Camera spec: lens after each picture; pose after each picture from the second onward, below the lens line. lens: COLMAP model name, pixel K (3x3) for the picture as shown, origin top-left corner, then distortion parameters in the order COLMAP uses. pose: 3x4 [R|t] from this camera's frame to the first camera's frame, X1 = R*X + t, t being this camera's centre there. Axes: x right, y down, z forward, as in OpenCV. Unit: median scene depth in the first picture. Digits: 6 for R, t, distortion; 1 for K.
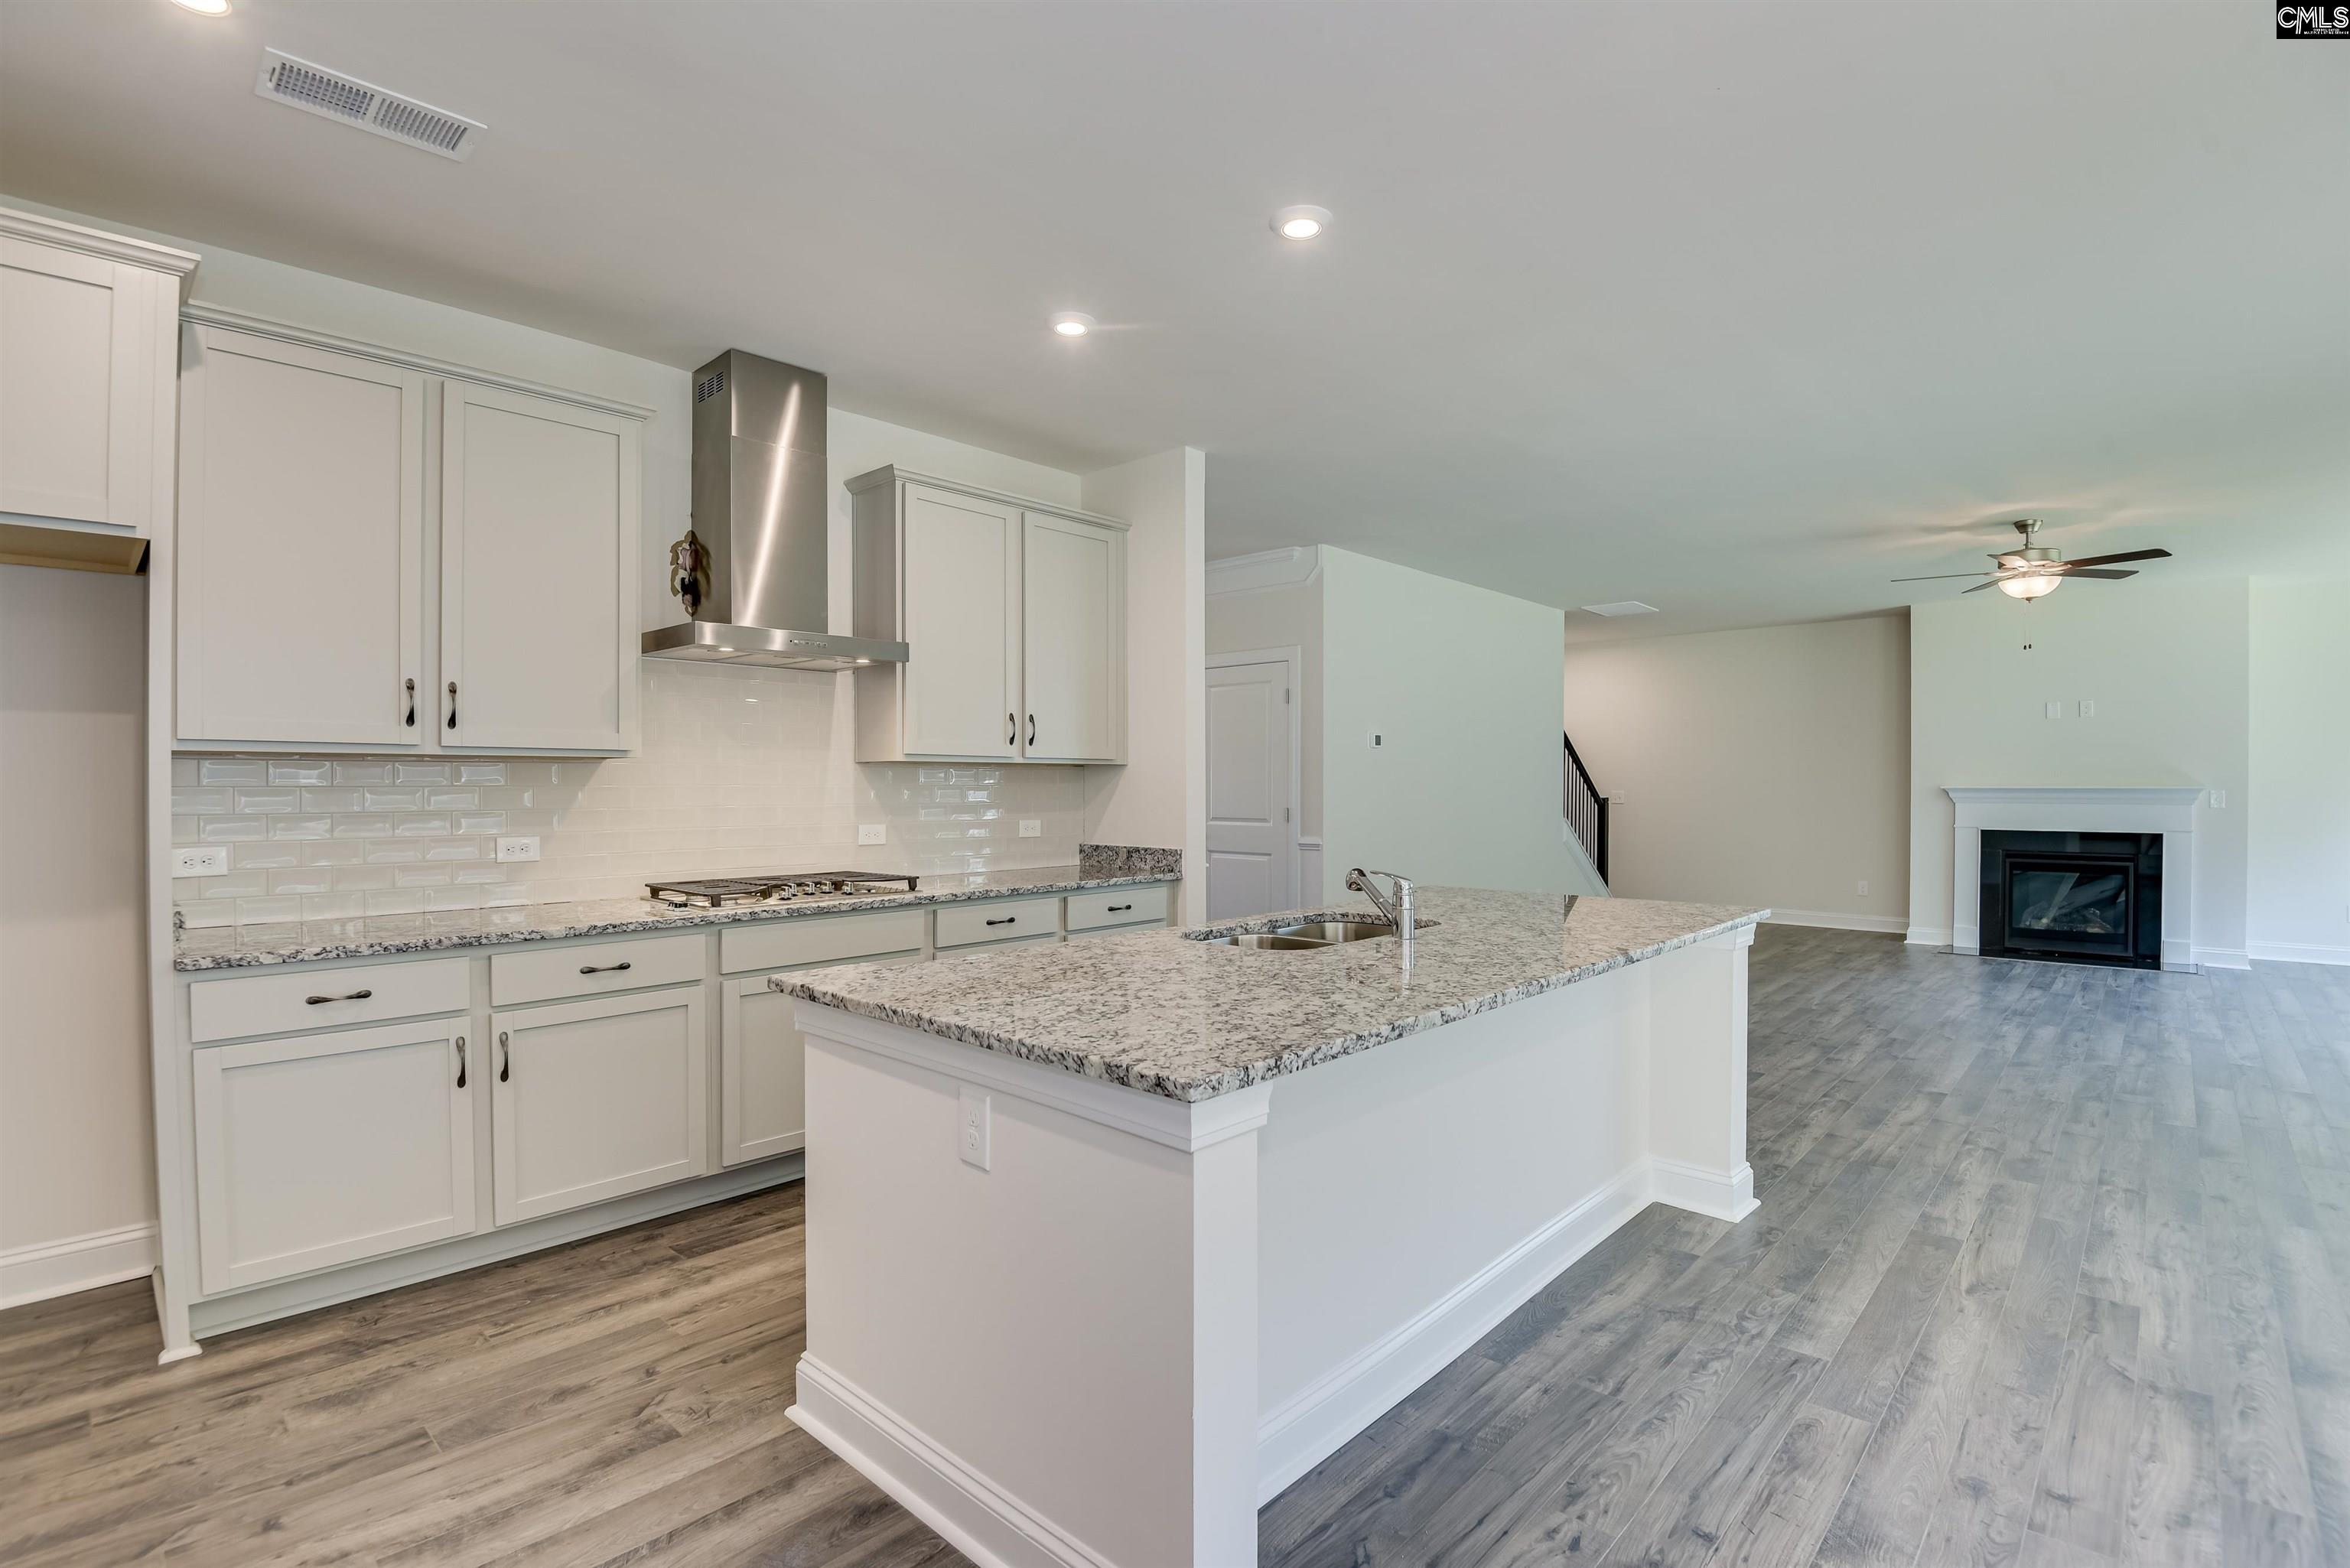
lens RADIAL K [[1112.5, 0, 1145.7], [0, 1112.5, 806.2], [0, 0, 1]] dist [-0.033105, -0.002068]
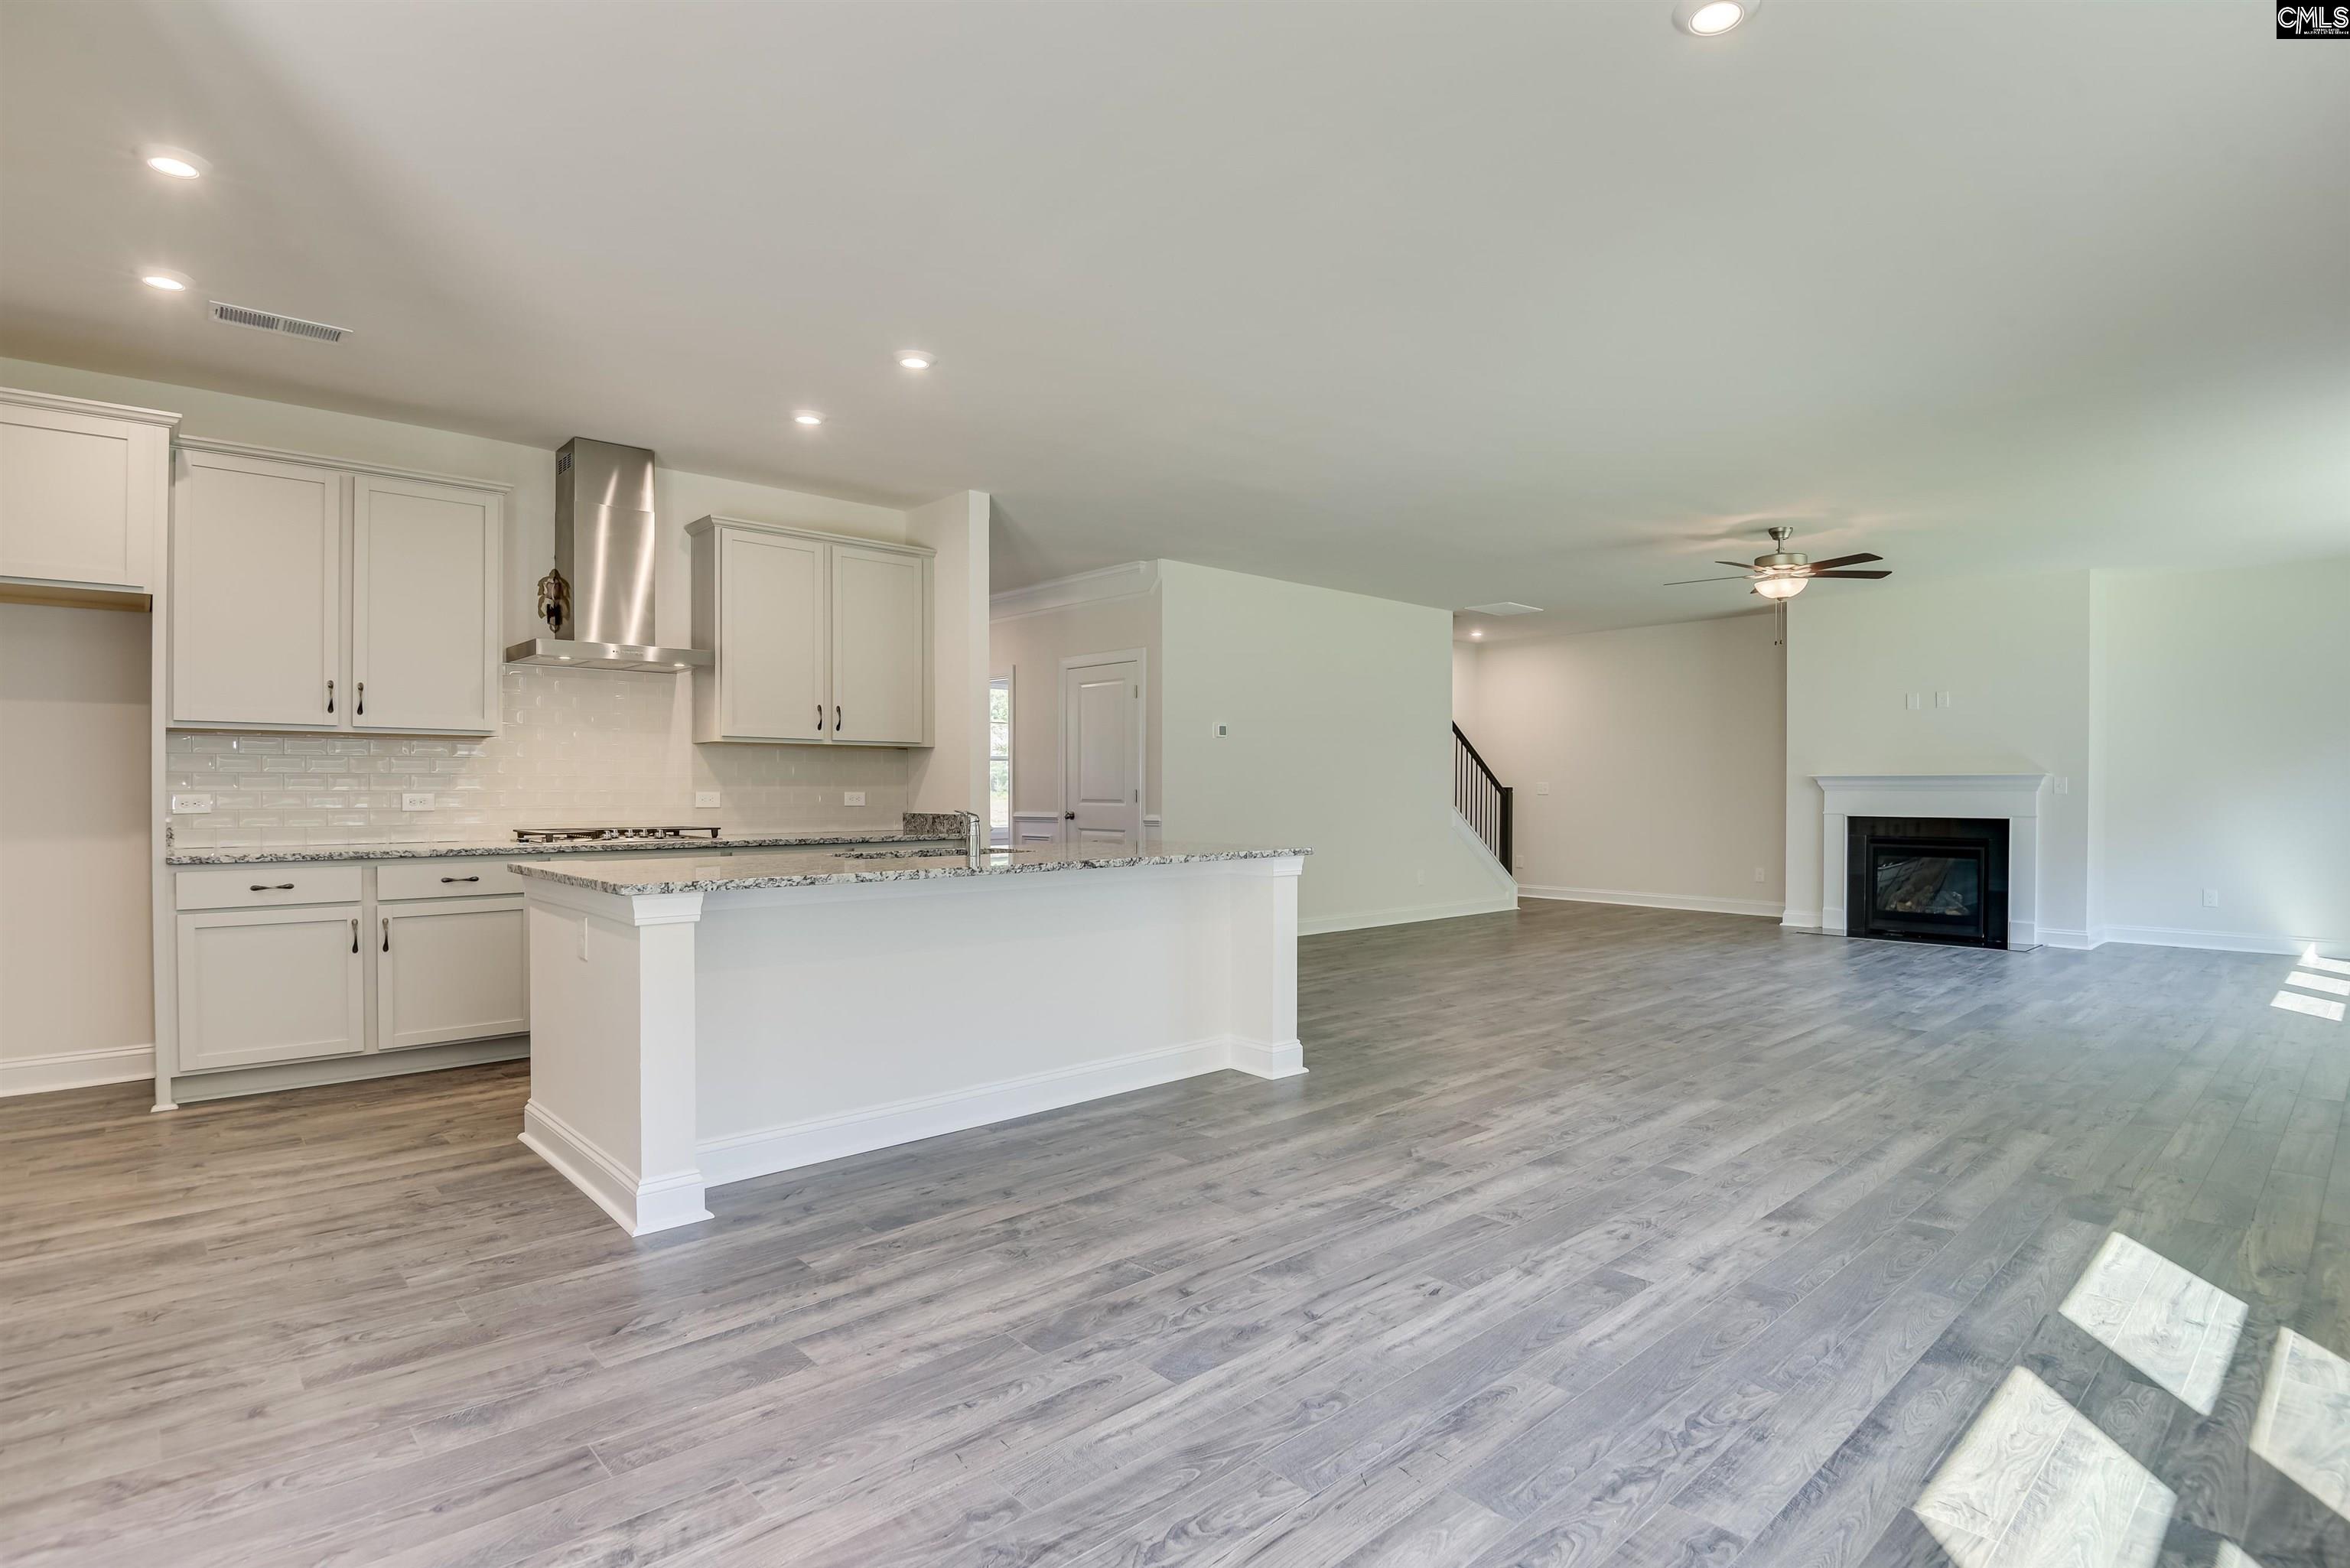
lens RADIAL K [[1194.3, 0, 1154.5], [0, 1194.3, 810.4], [0, 0, 1]] dist [-0.011690, -0.009018]
pose [[0.996989, 0.002514, -0.077508, 0.455969], [-0.002751, 0.999992, -0.002952, 0.049078], [0.077500, 0.003156, 0.996987, -0.410997]]
